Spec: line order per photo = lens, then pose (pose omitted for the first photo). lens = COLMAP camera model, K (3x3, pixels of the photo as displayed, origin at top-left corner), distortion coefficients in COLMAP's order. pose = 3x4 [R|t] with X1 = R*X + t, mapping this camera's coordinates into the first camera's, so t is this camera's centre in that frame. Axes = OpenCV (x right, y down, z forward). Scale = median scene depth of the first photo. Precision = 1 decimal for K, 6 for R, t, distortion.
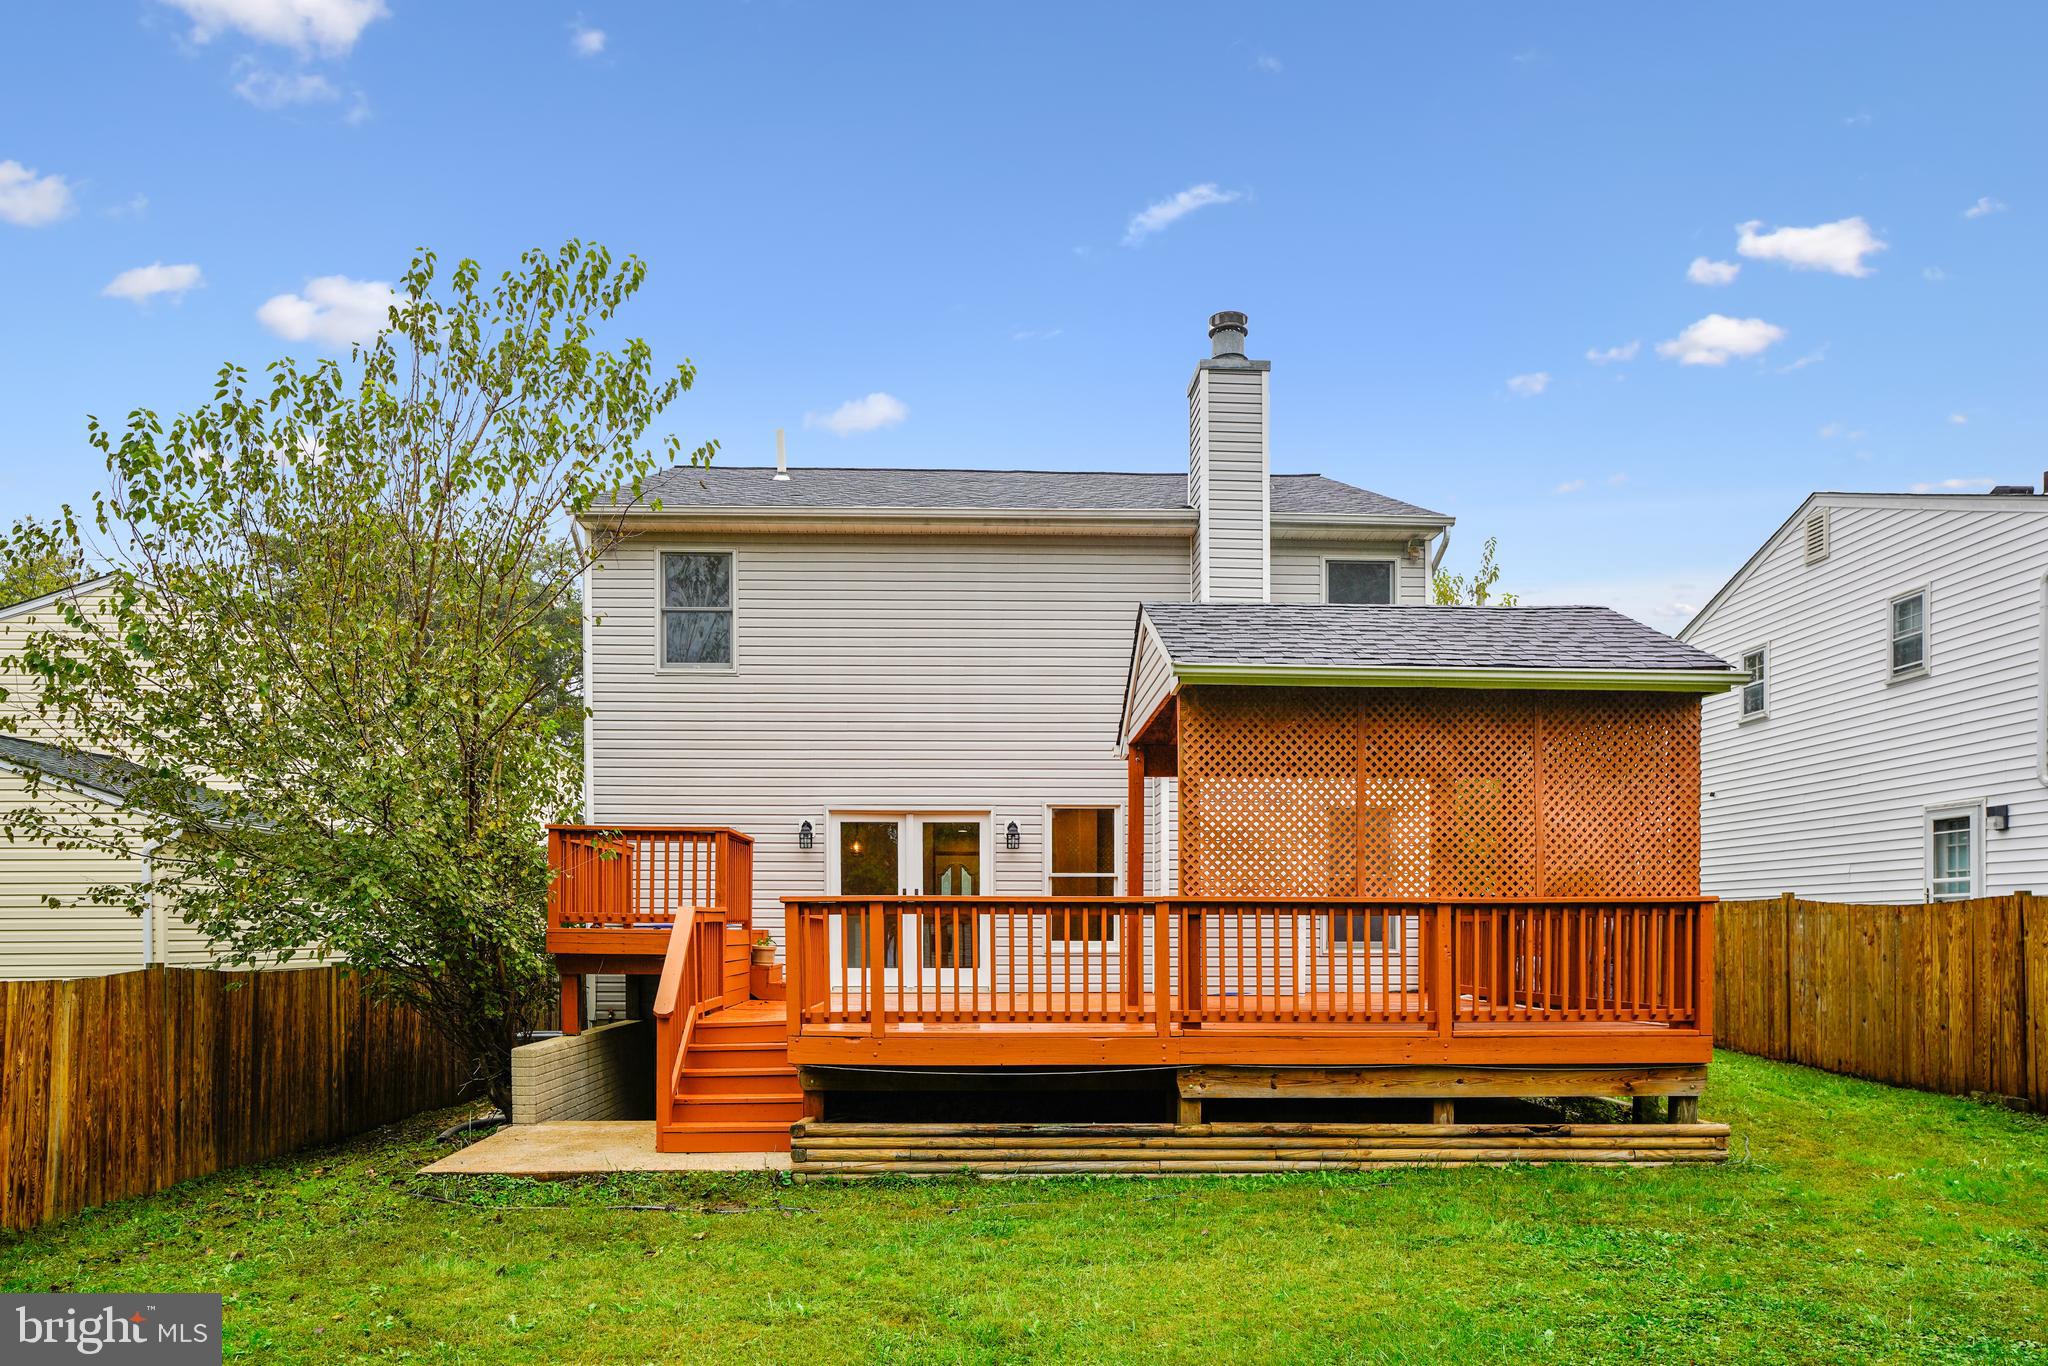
lens RADIAL K [[1323.9, 0, 1024.0], [0, 1323.9, 683.0], [0, 0, 1]] dist [-0.024423, 0.027378]
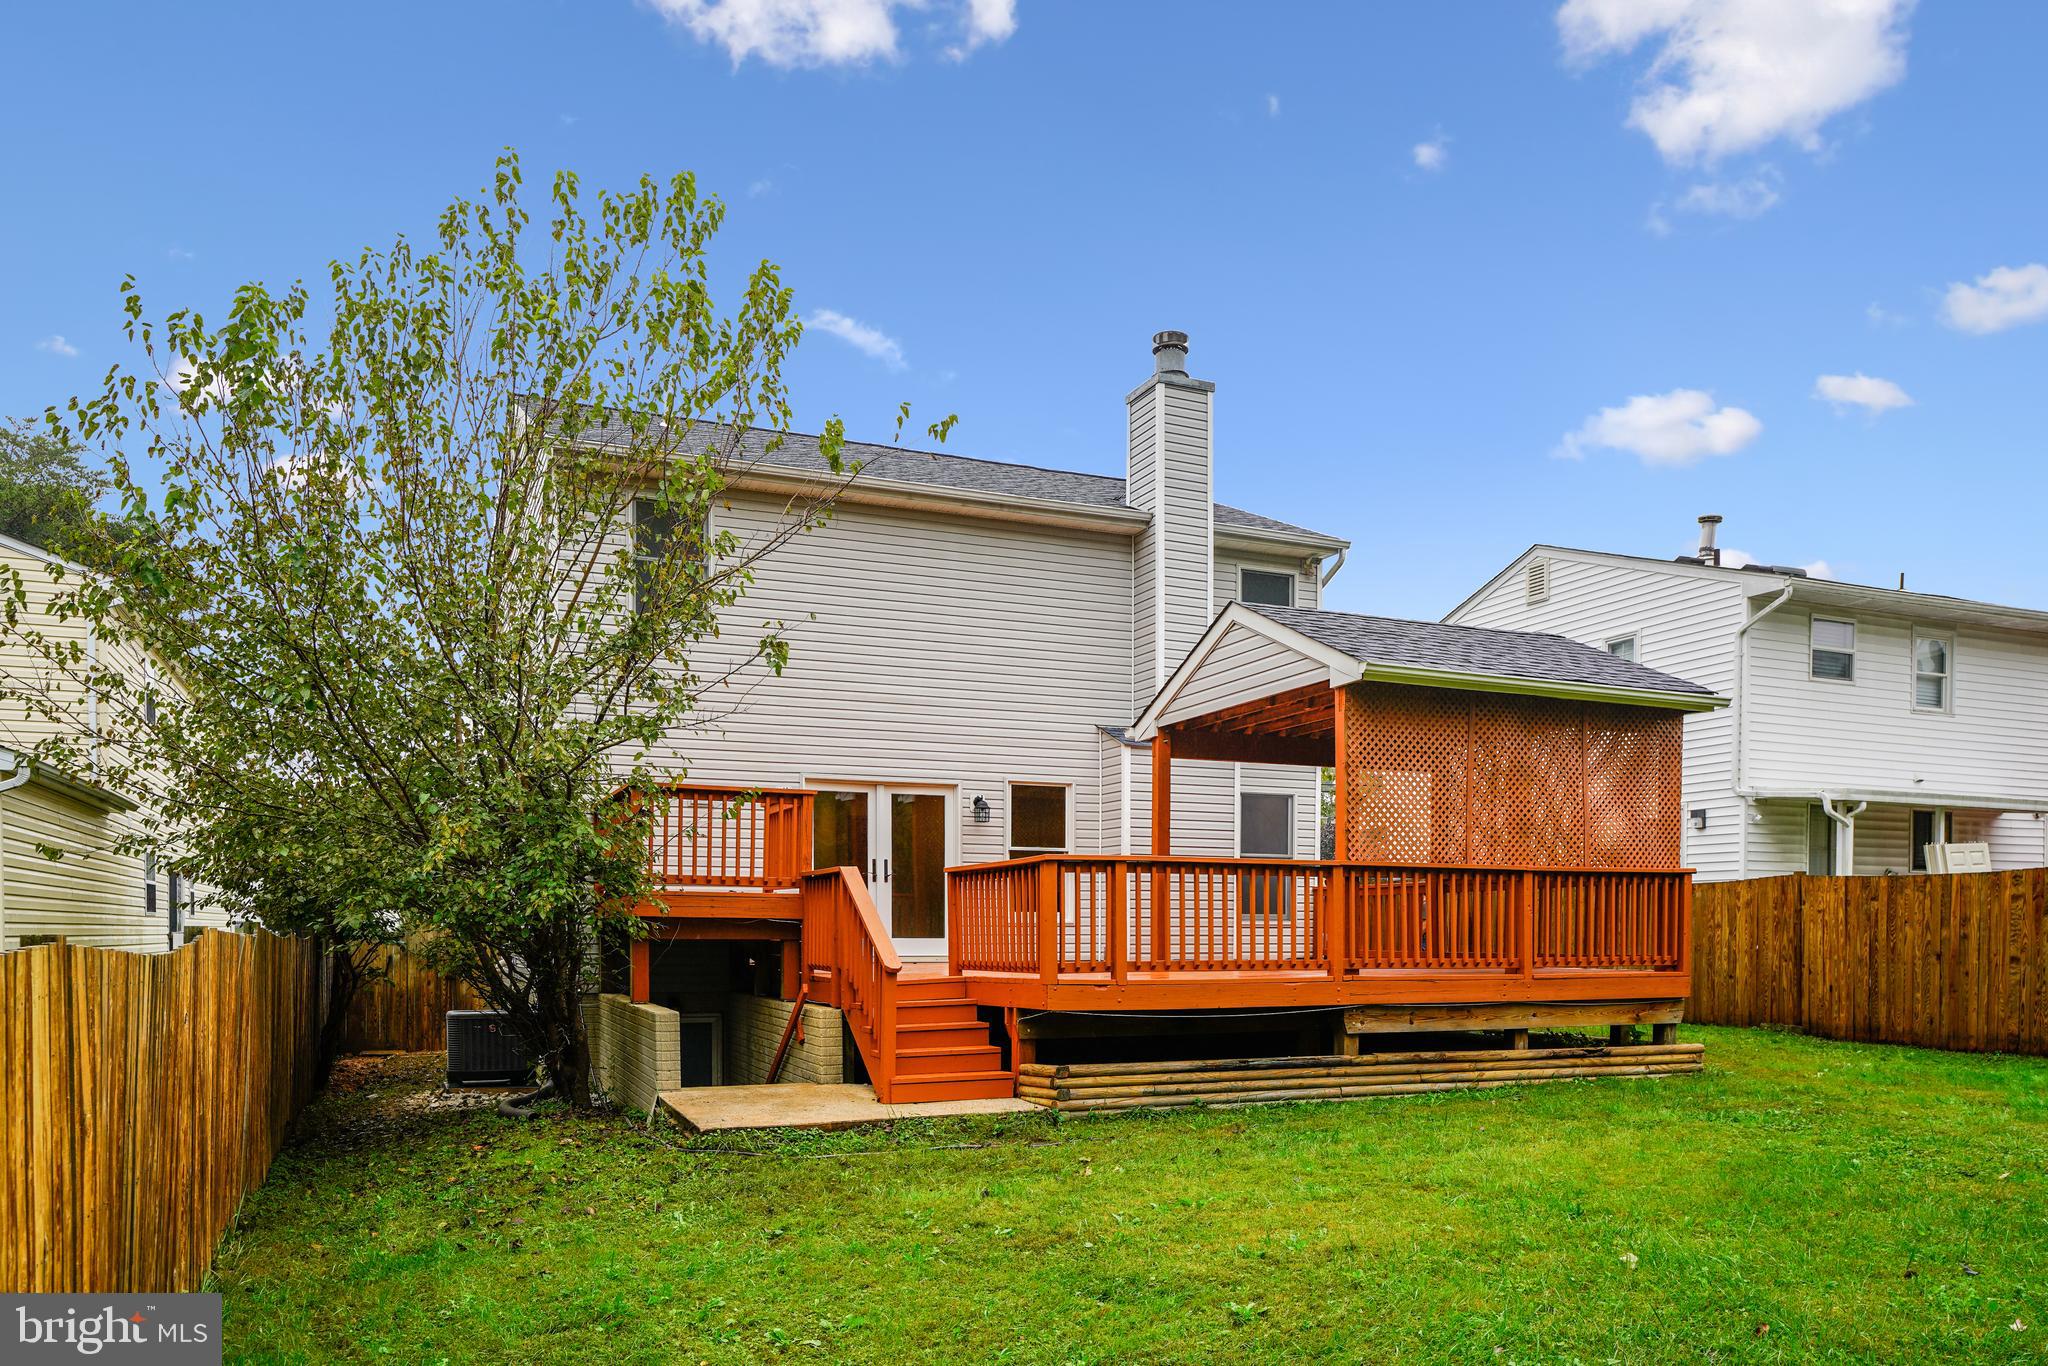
lens RADIAL K [[1399.8, 0, 1026.0], [0, 1399.8, 660.8], [0, 0, 1]] dist [-0.004955, -0.002864]
pose [[0.933502, 0.066964, 0.352265, -0.587435], [-0.065921, 0.997713, -0.014971, 0.022054], [-0.352462, -0.009247, 0.935781, -0.051976]]
